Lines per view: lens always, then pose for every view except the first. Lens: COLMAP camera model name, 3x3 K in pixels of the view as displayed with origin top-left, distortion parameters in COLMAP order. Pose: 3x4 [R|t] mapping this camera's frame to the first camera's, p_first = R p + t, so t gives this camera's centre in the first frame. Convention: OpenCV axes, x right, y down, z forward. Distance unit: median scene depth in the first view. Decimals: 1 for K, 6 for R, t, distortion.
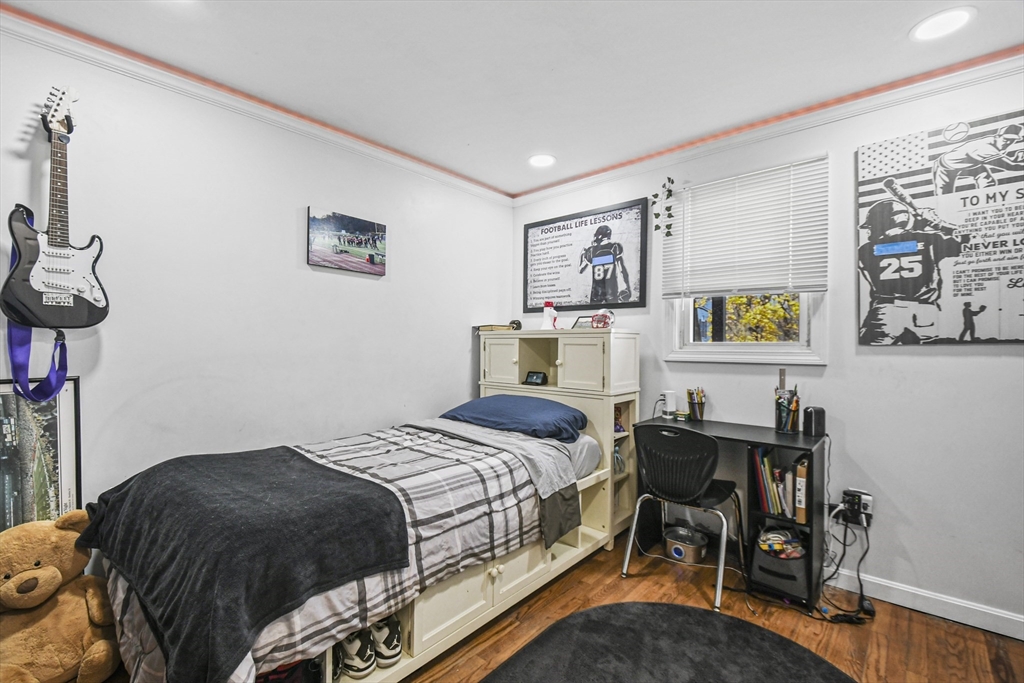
lens RADIAL K [[458.0, 0, 504.2], [0, 458.0, 345.9], [0, 0, 1]] dist [0.021591, -0.018070]
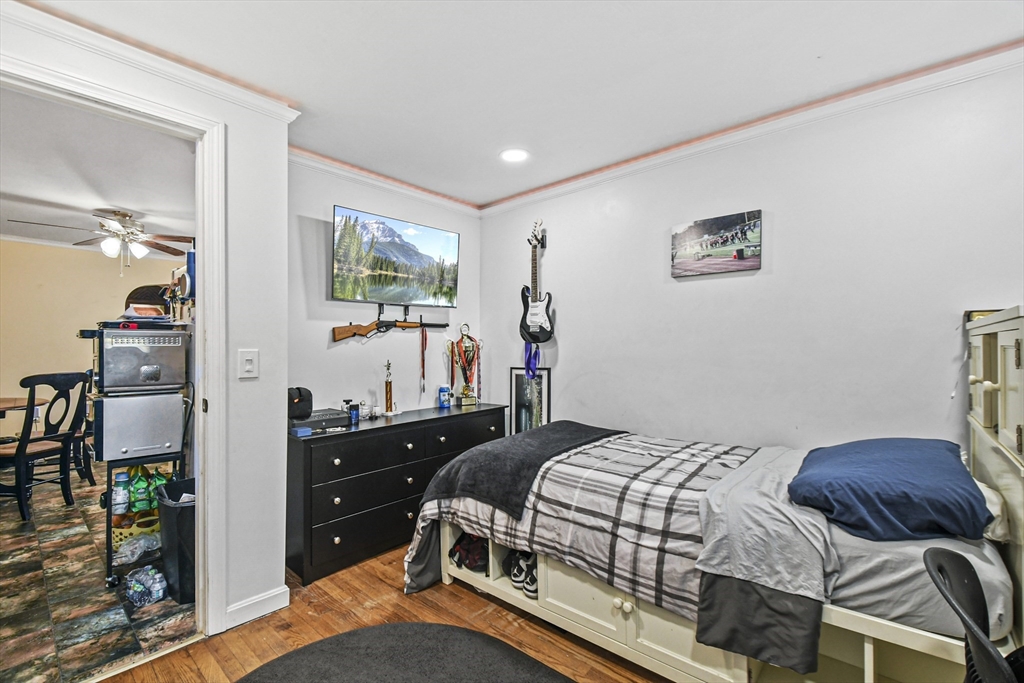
lens RADIAL K [[458.0, 0, 504.2], [0, 458.0, 345.9], [0, 0, 1]] dist [0.021591, -0.018070]
pose [[-0.022661, -0.012744, -0.999662, 0.809941], [0.004521, 0.999907, -0.012849, -0.000560], [0.999733, -0.004811, -0.022601, 0.727602]]
